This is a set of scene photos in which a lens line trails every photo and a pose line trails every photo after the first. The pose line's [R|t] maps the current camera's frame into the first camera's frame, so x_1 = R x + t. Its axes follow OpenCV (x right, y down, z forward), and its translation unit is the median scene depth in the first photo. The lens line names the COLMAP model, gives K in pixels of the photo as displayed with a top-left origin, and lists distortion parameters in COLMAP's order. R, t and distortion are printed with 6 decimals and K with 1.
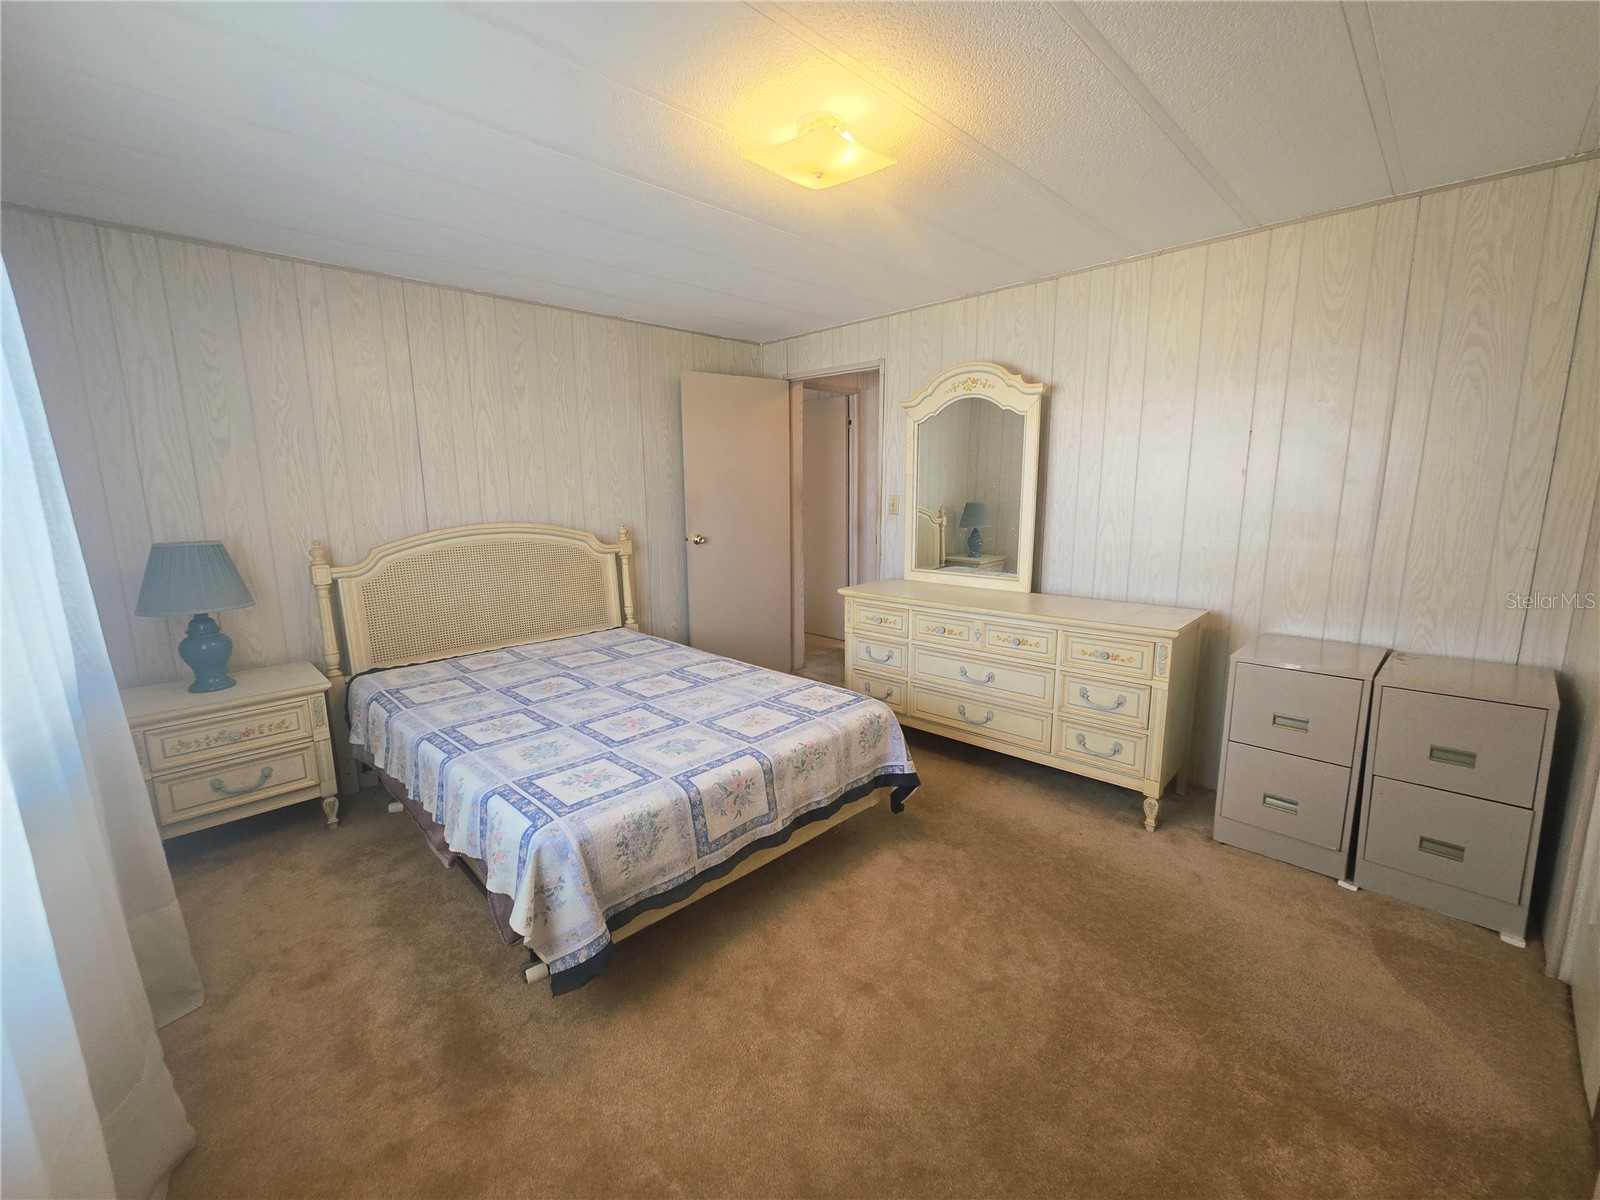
lens RADIAL K [[658.4, 0, 785.6], [0, 658.4, 599.1], [0, 0, 1]] dist [0.000183, 0.000483]
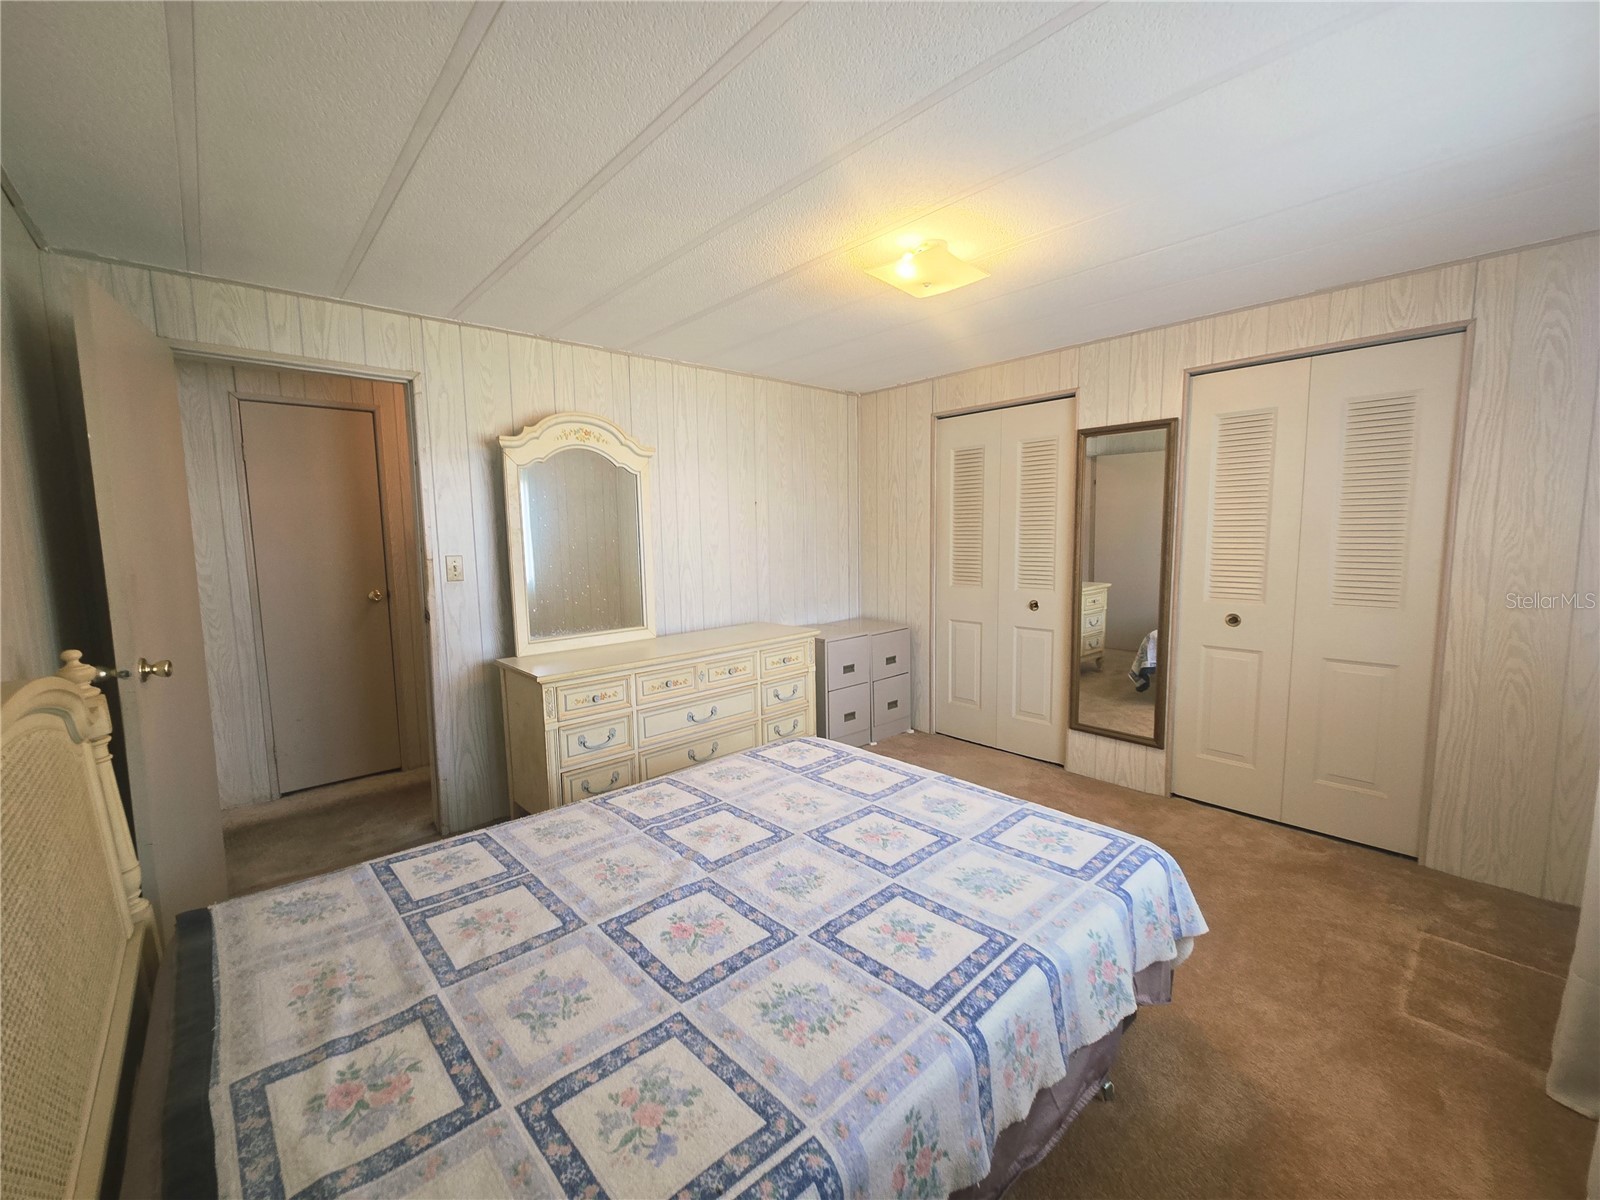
lens RADIAL K [[656.4, 0, 791.5], [0, 656.4, 601.1], [0, 0, 1]] dist [-0.000059, 0.001075]
pose [[0.055224, -0.094041, 0.994035, -0.872930], [0.190959, 0.978173, 0.081932, -0.145576], [-0.980043, 0.185296, 0.071977, 0.887531]]
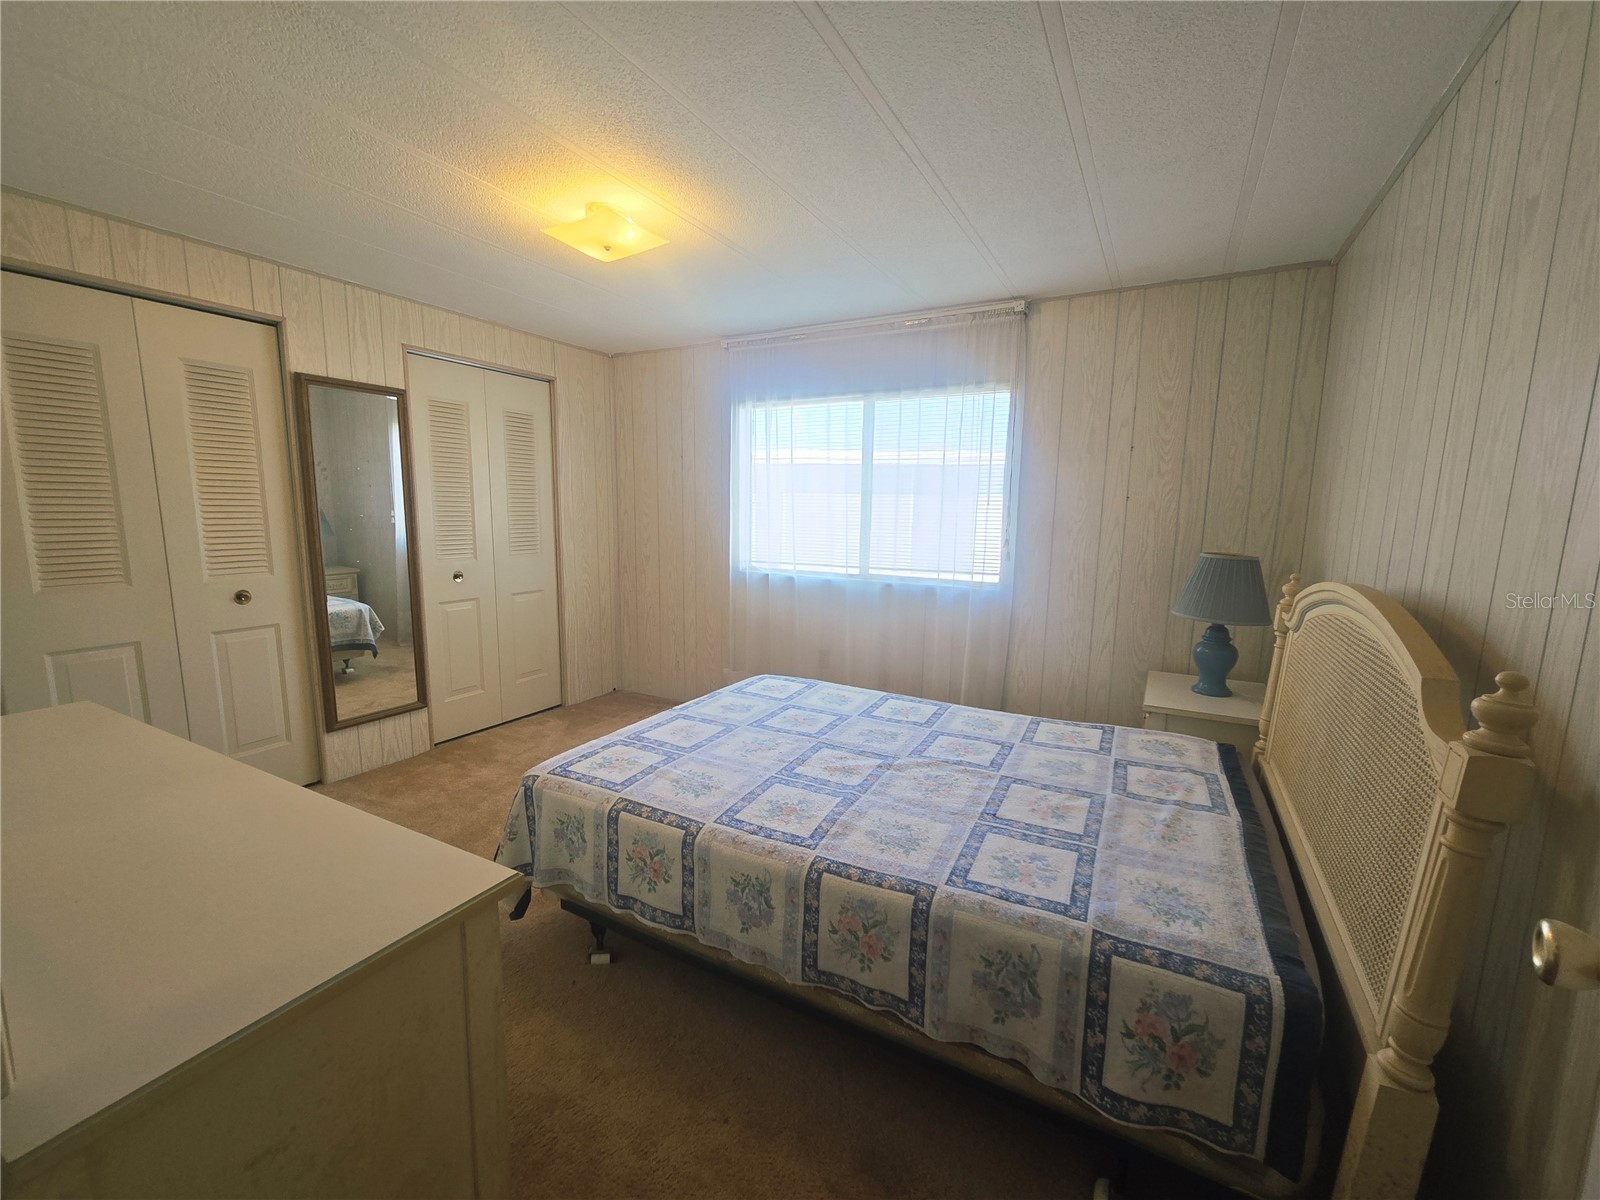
lens RADIAL K [[664.0, 0, 785.9], [0, 664.0, 605.2], [0, 0, 1]] dist [-0.000661, -0.000136]
pose [[-0.962950, 0.036767, -0.267160, 0.060886], [-0.051561, 0.947286, 0.316213, -0.291585], [0.264703, 0.318272, -0.910294, 1.705453]]
